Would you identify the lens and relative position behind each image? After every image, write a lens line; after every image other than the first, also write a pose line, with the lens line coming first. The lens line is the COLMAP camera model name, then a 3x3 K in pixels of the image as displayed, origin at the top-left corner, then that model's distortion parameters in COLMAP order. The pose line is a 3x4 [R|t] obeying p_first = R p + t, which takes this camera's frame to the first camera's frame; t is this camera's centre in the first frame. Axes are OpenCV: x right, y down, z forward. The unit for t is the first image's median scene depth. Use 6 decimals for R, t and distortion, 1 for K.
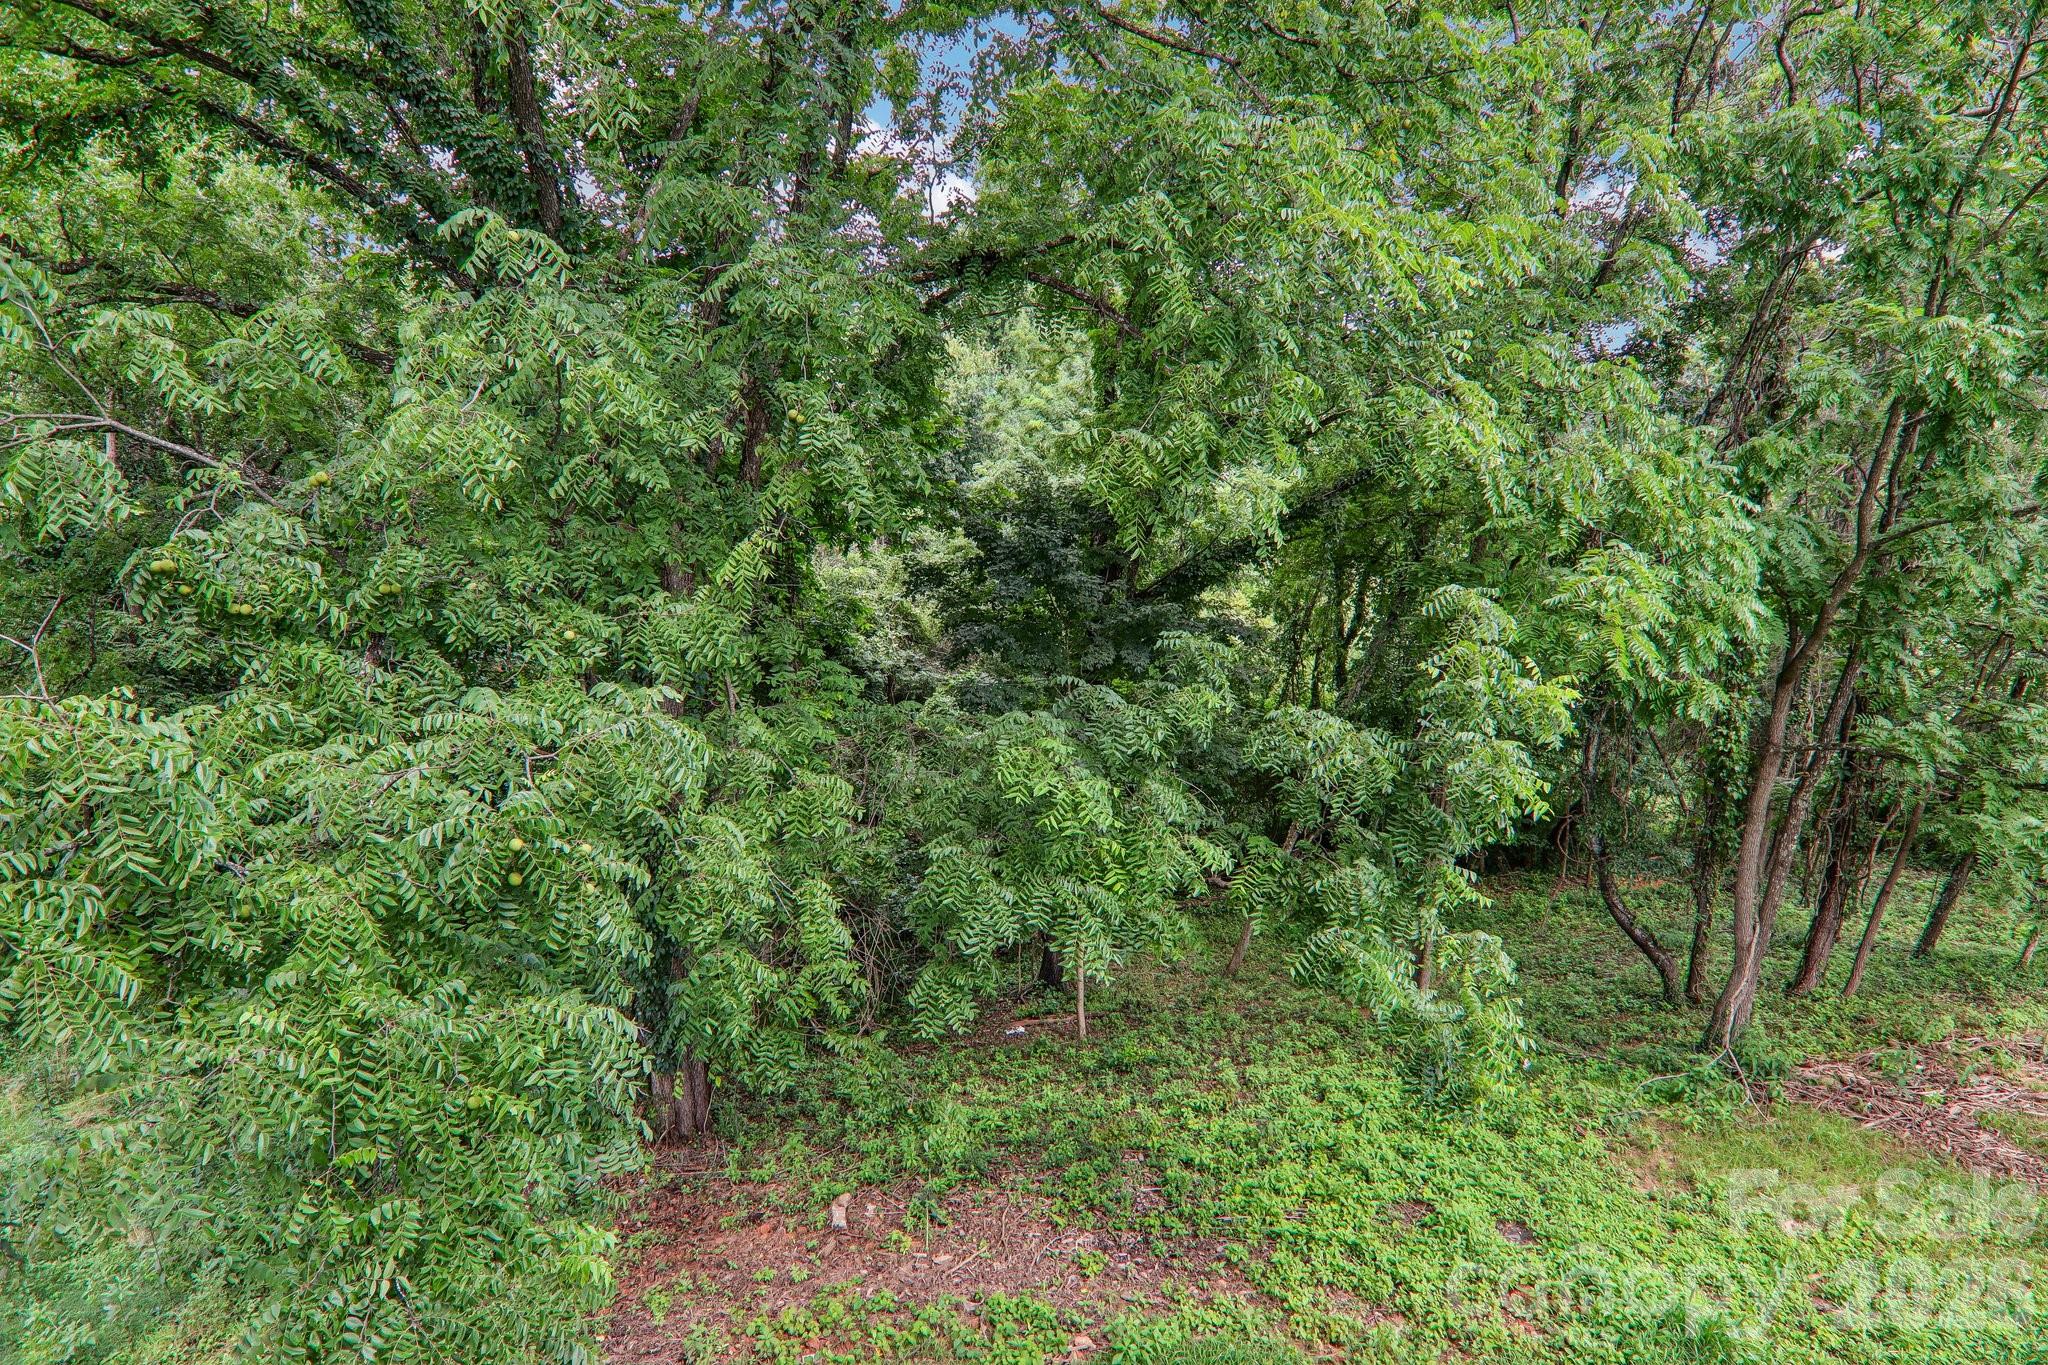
lens RADIAL K [[1135.3, 0, 1011.5], [0, 1135.3, 698.0], [0, 0, 1]] dist [-0.000019, -0.012270]
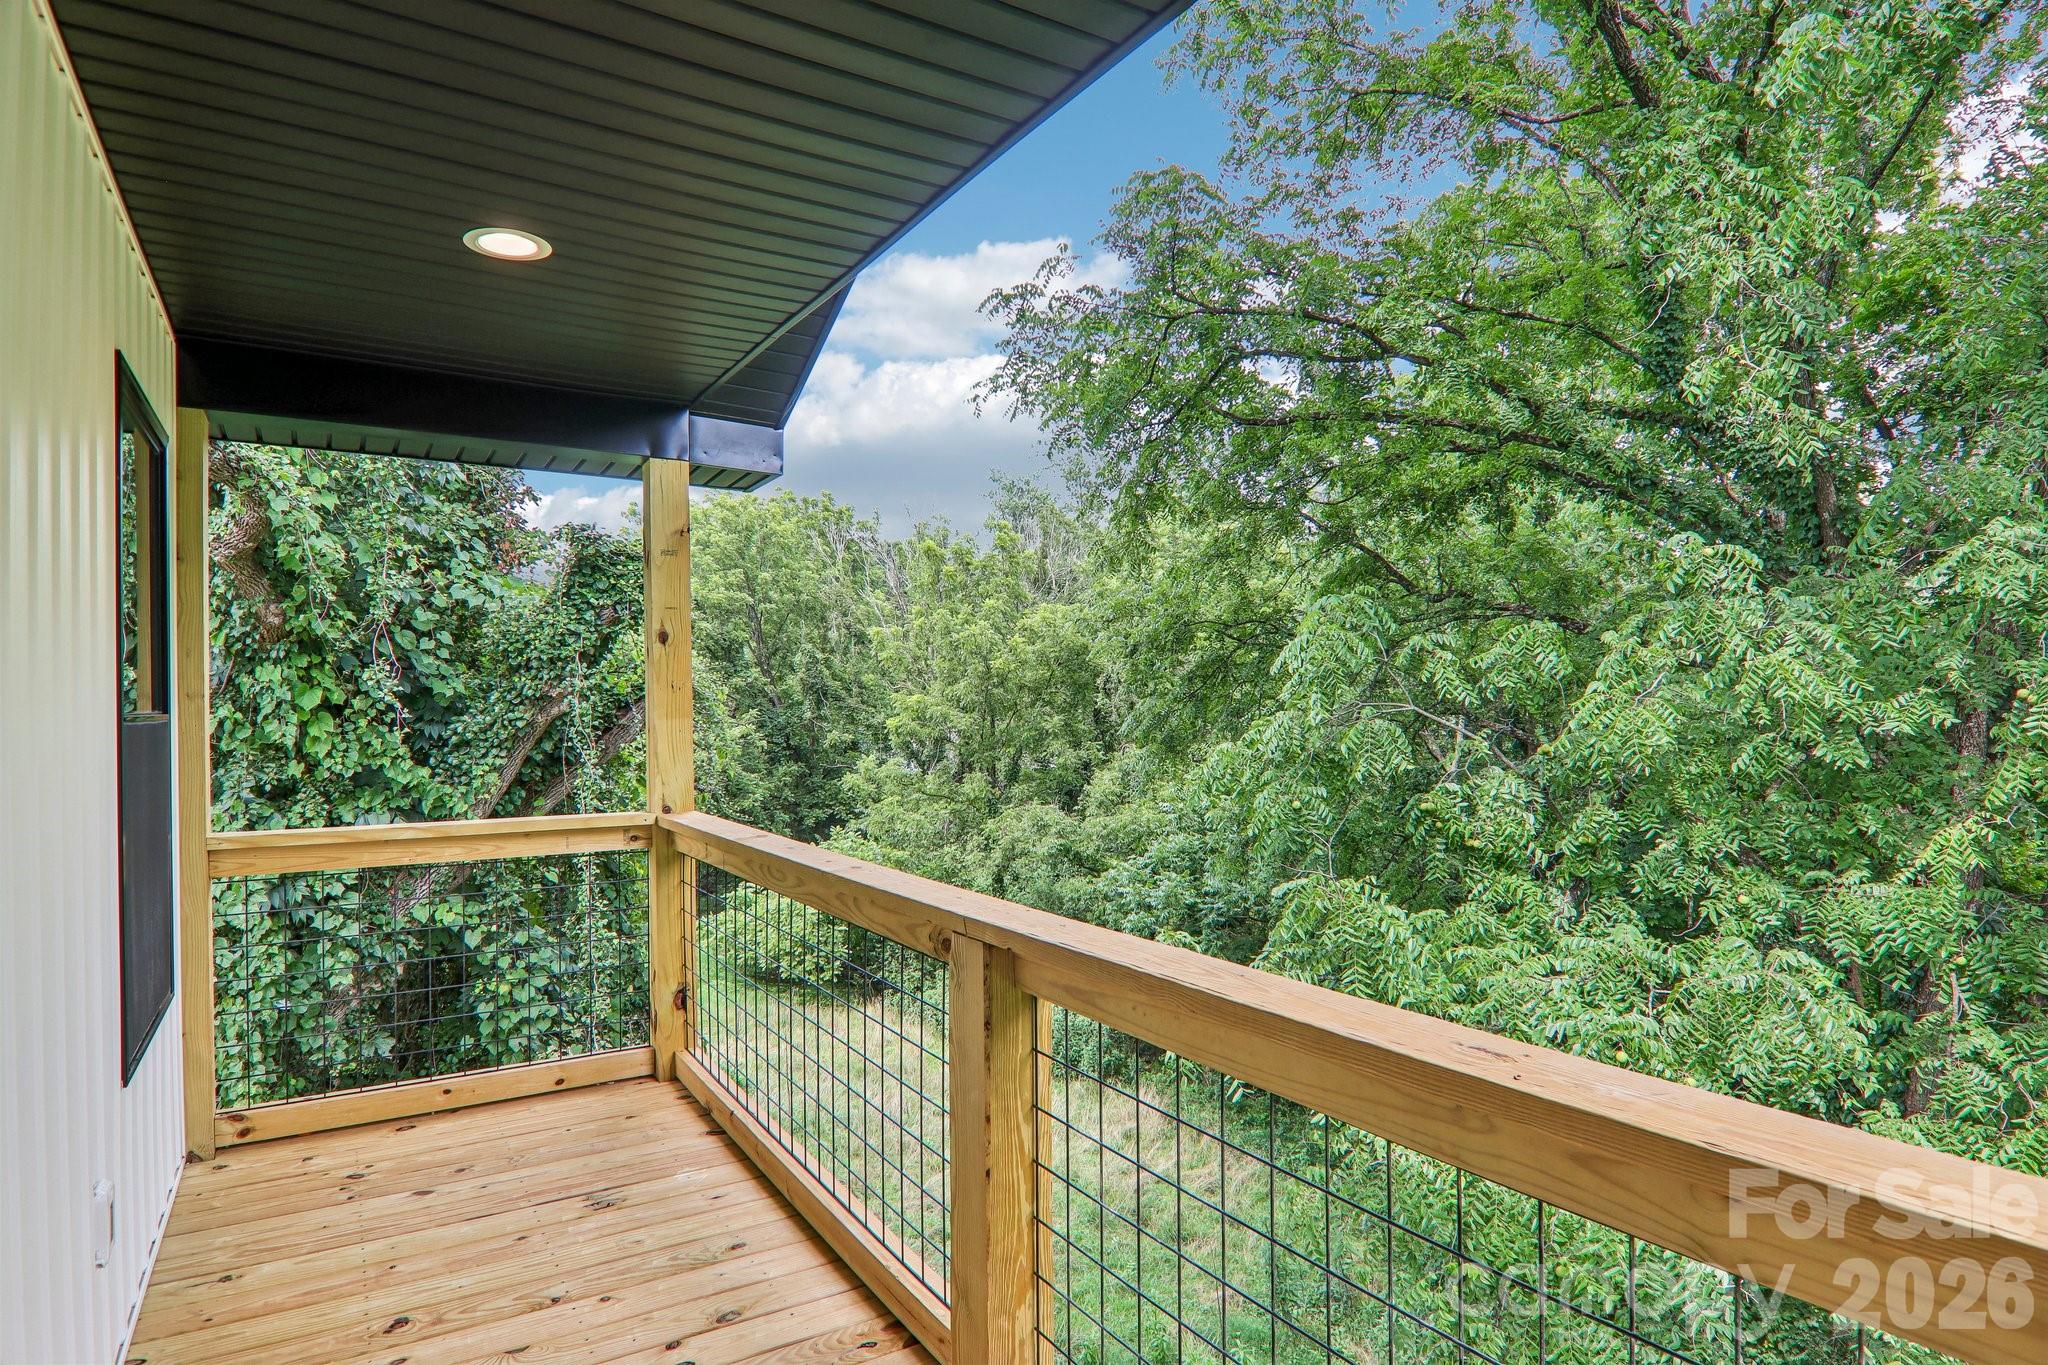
lens RADIAL K [[1135.3, 0, 1021.1], [0, 1135.3, 693.7], [0, 0, 1]] dist [-0.000019, -0.012270]
pose [[0.497818, -0.022396, -0.866992, 0.196161], [-0.191602, 0.972126, -0.135128, 0.029652], [0.845852, 0.233386, 0.479651, -0.123950]]
